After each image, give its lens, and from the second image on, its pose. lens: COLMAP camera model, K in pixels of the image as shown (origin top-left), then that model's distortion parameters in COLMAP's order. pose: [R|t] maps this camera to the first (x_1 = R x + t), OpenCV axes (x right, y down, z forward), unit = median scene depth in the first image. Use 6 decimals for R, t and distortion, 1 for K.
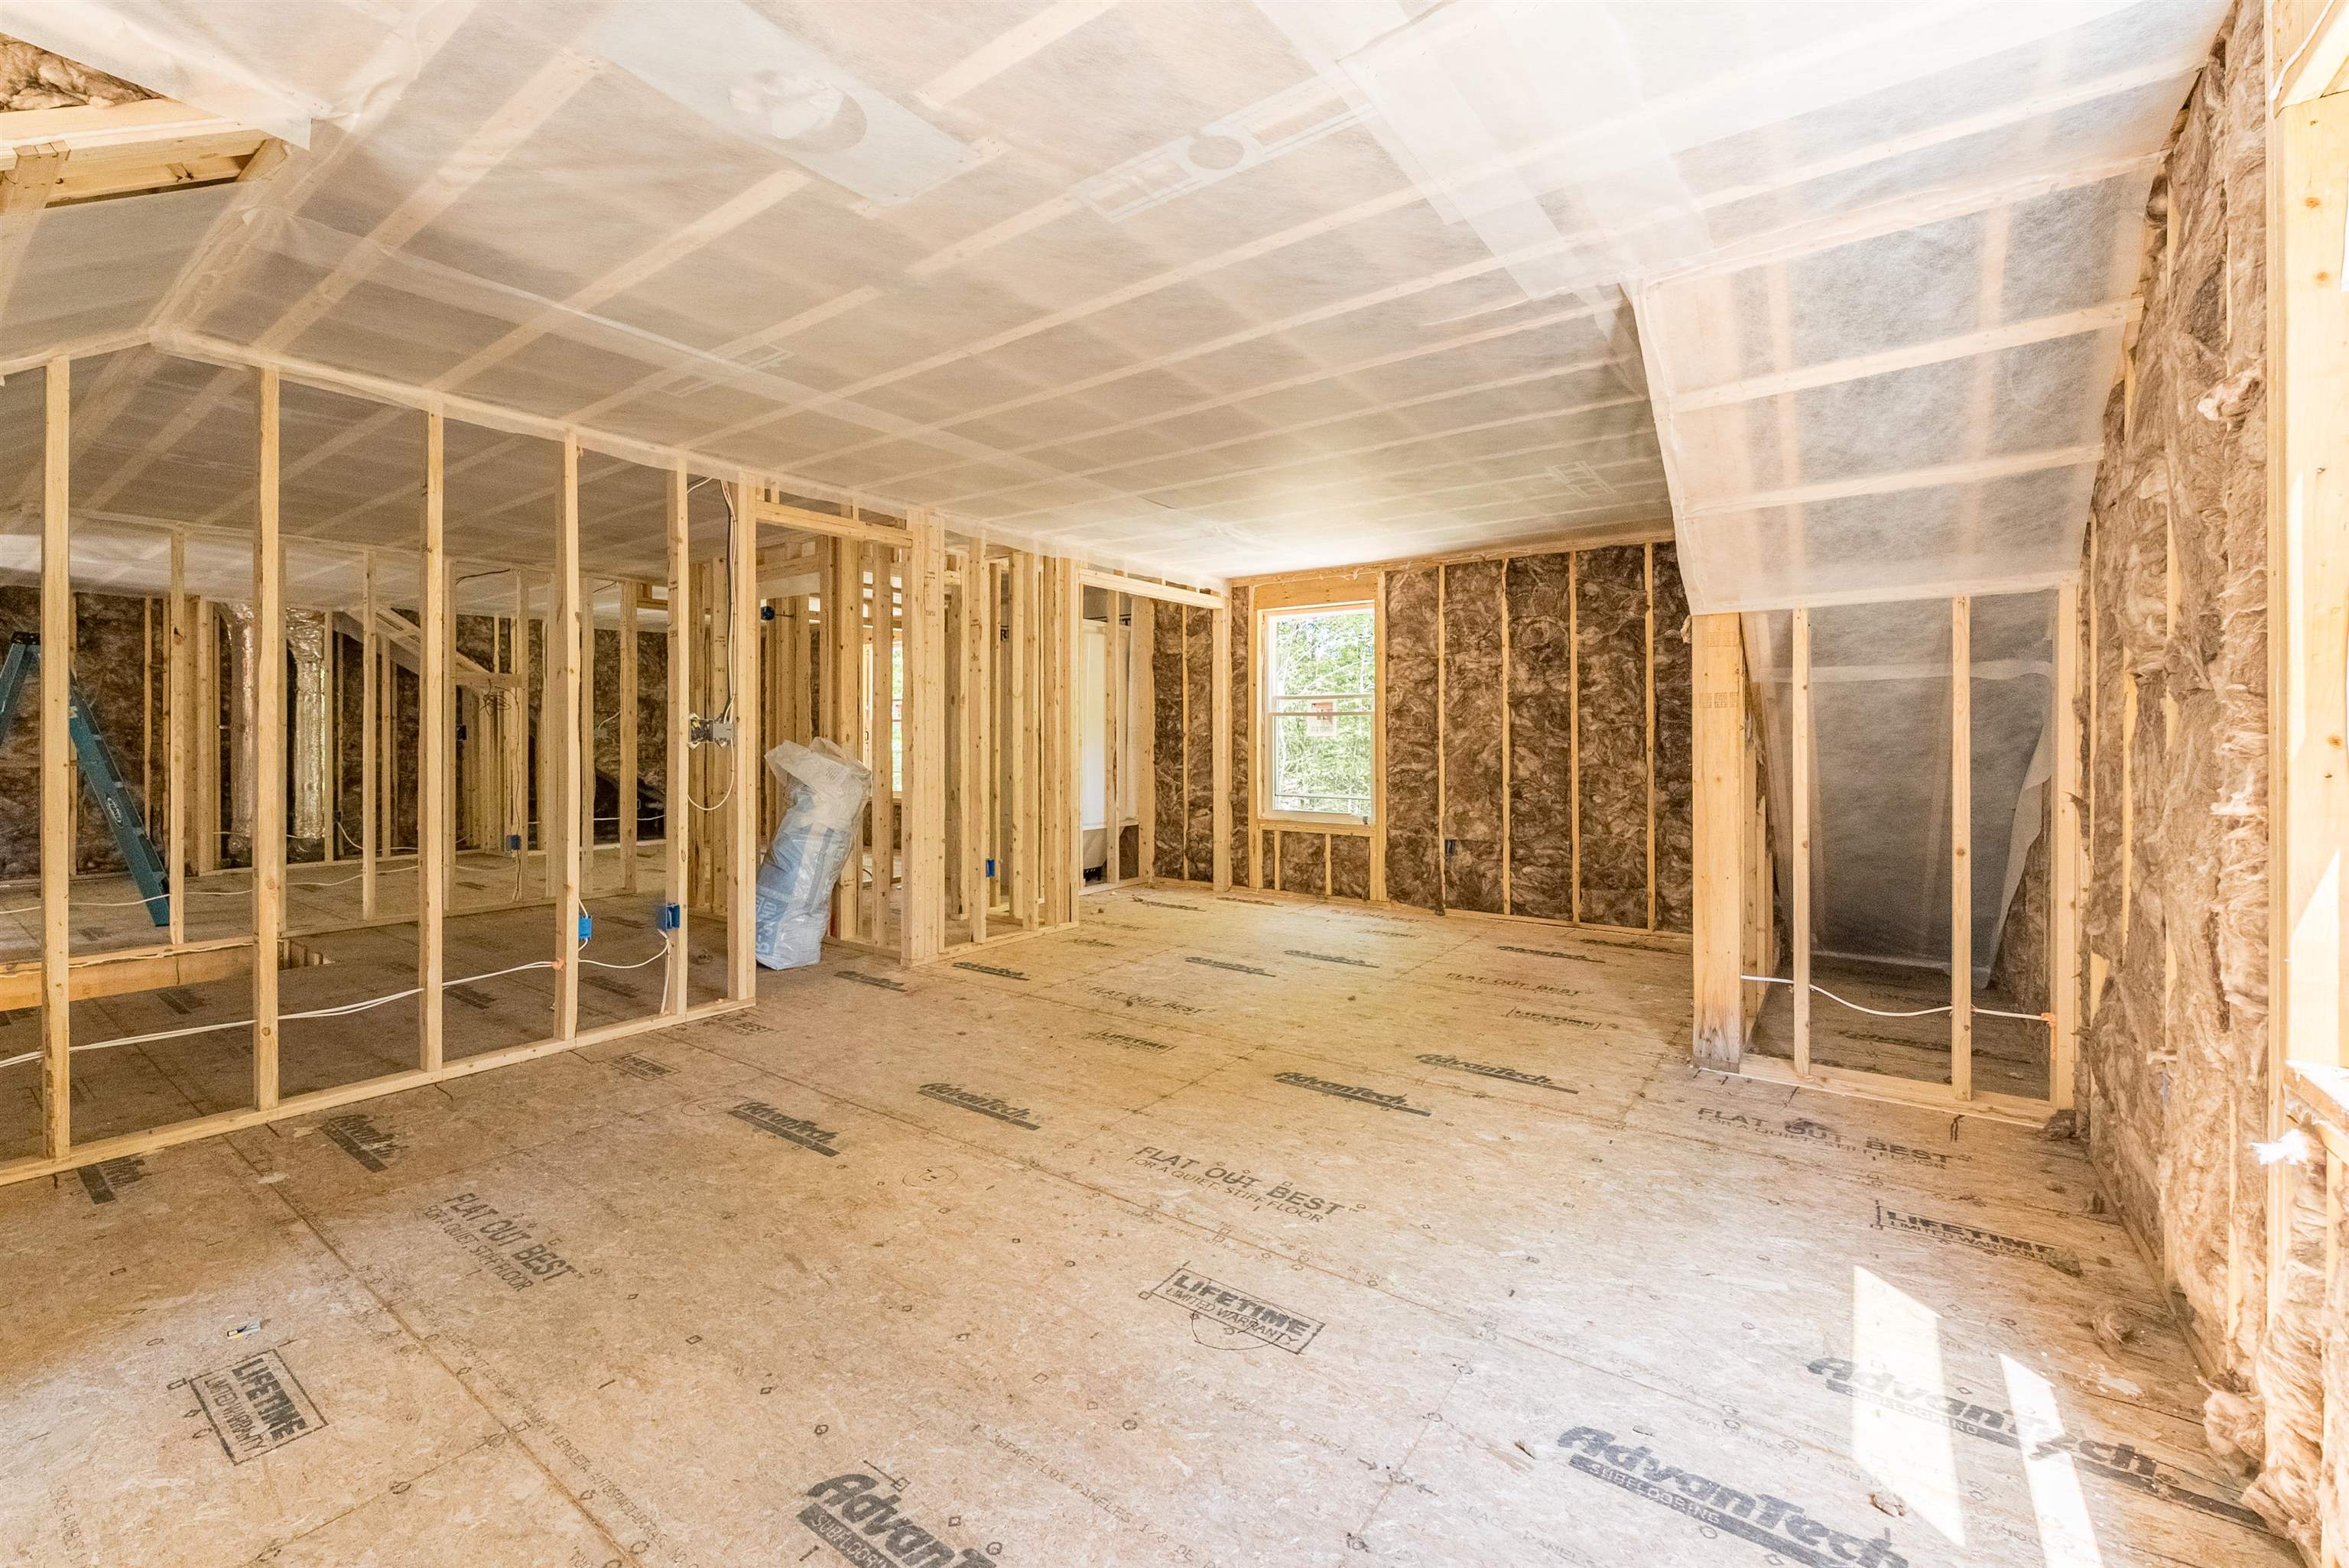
lens RADIAL K [[965.0, 0, 1176.0], [0, 965.0, 788.6], [0, 0, 1]] dist [-0.002493, -0.000106]
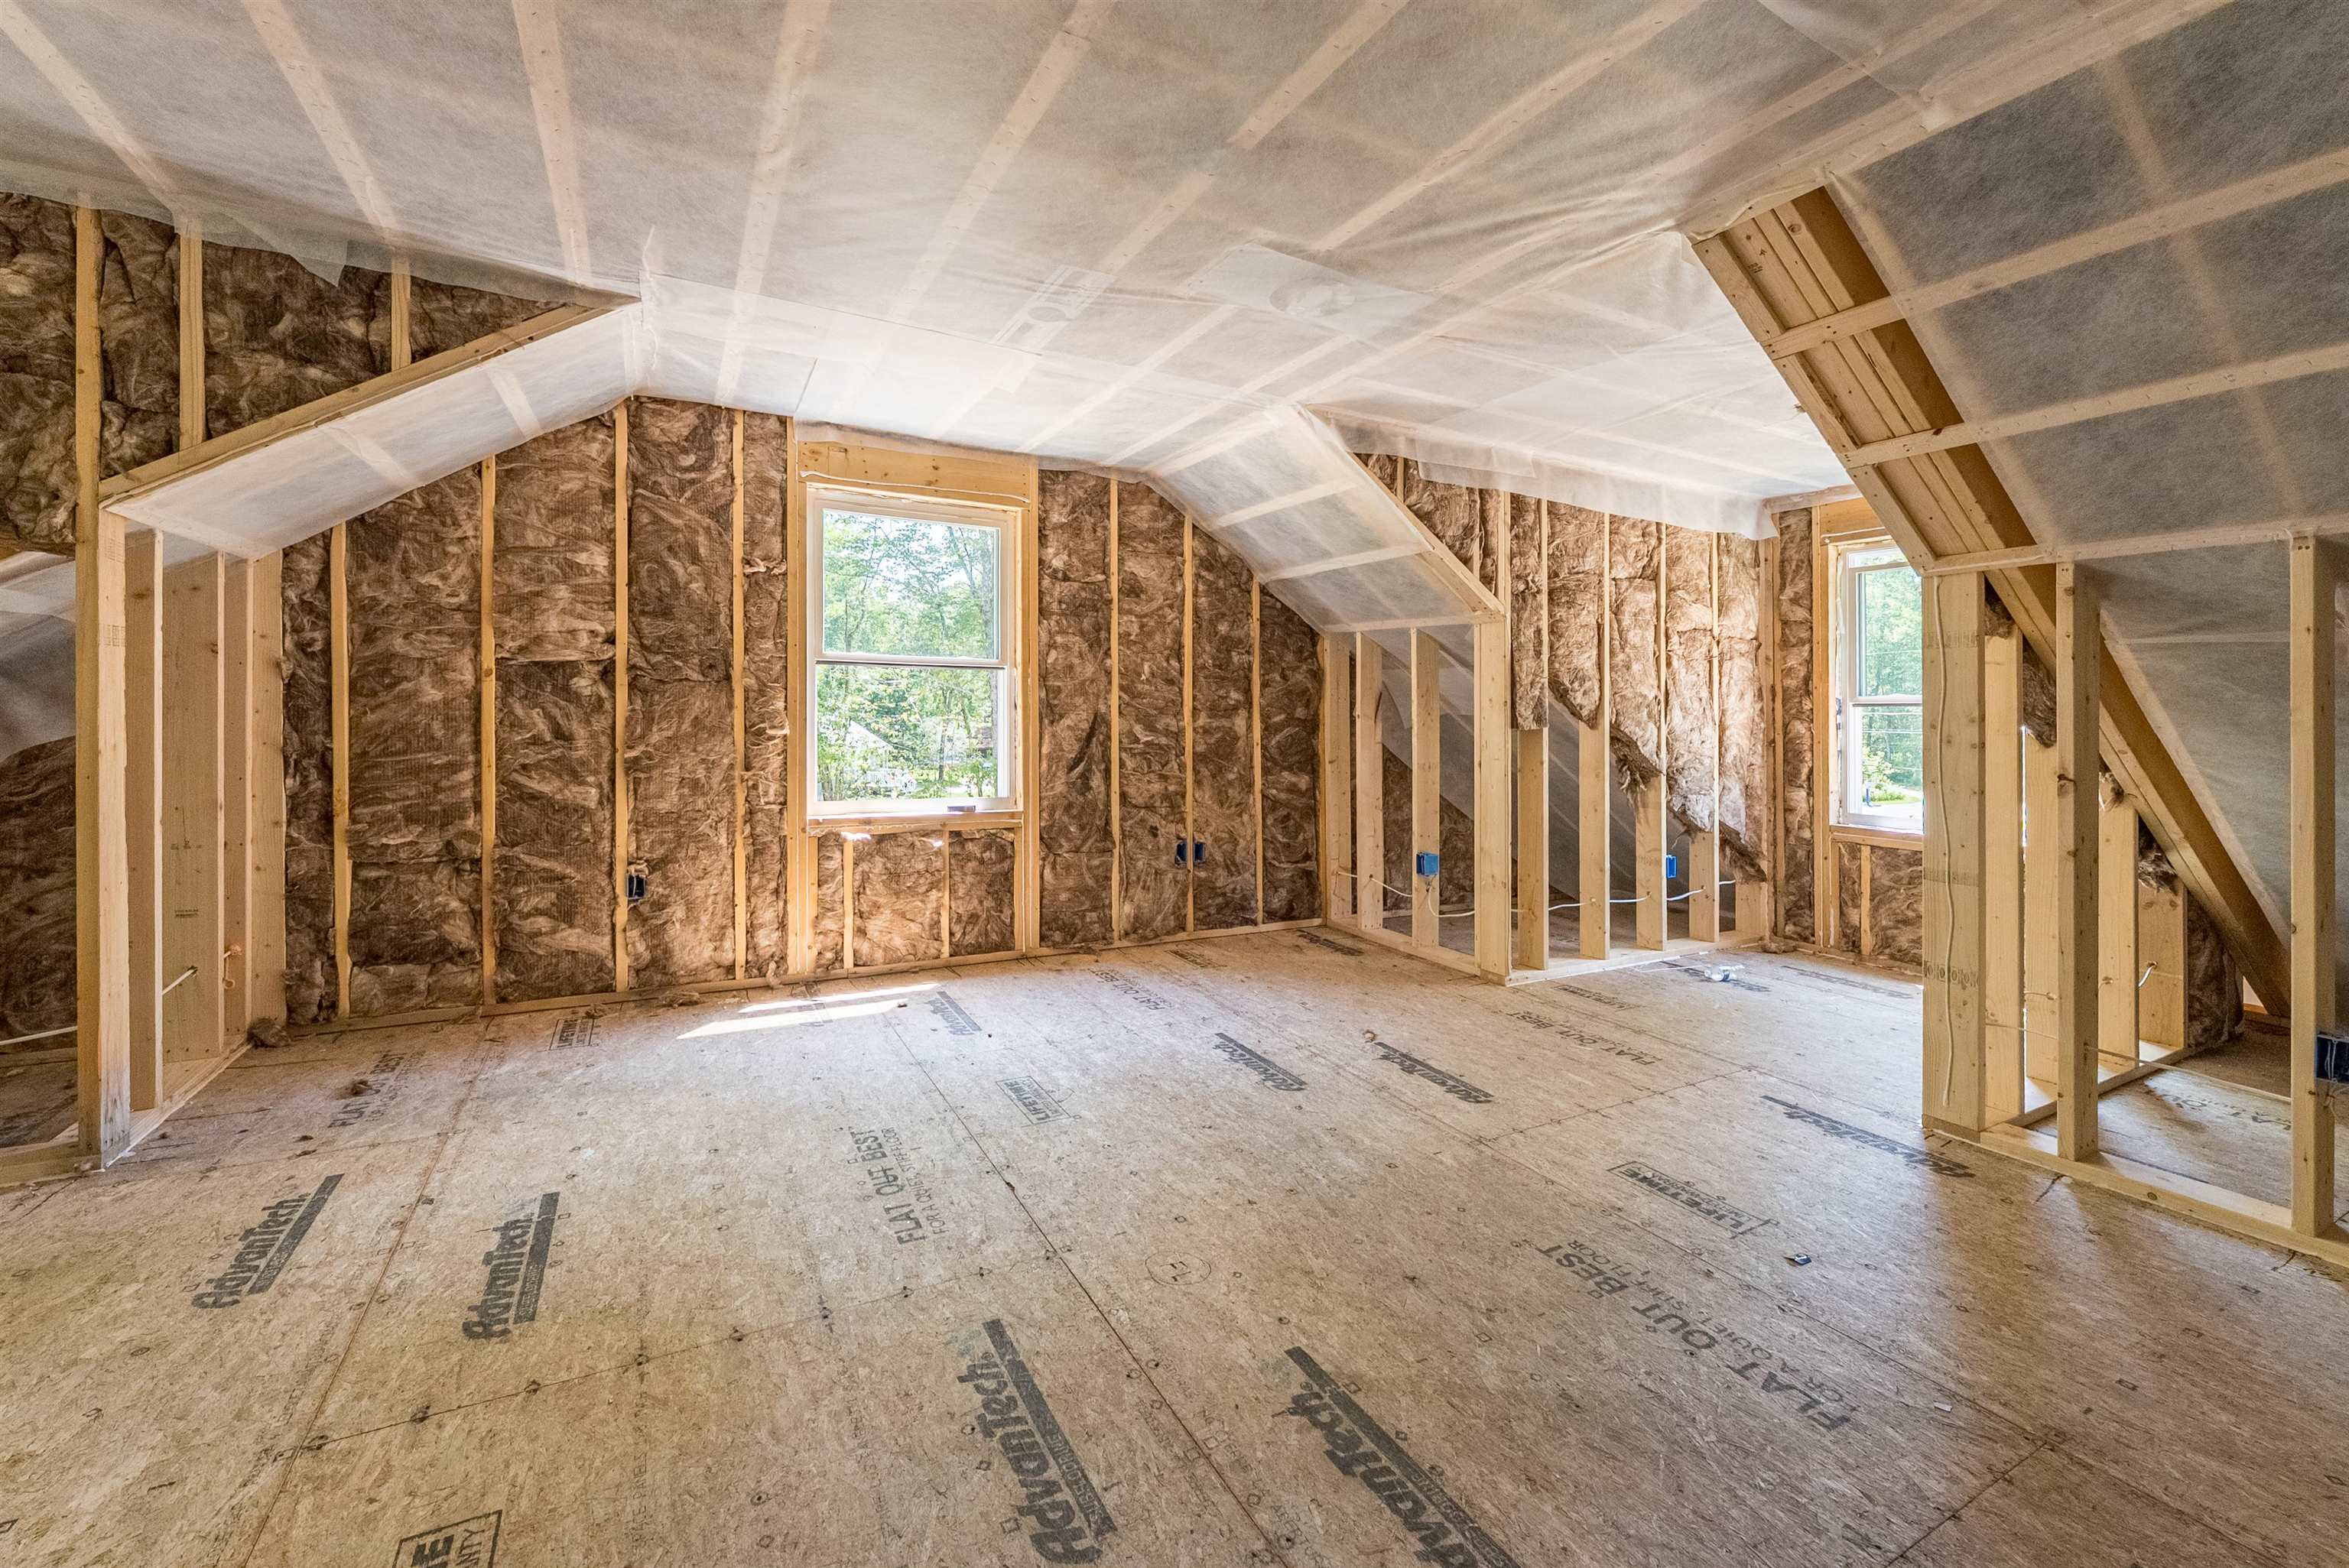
lens RADIAL K [[965.0, 0, 1179.1], [0, 965.0, 735.7], [0, 0, 1]] dist [-0.002493, -0.000106]
pose [[-0.899315, -0.027582, 0.436430, -0.527190], [0.002332, 0.997692, 0.067860, -0.075508], [-0.437295, 0.062045, -0.897175, 1.506407]]
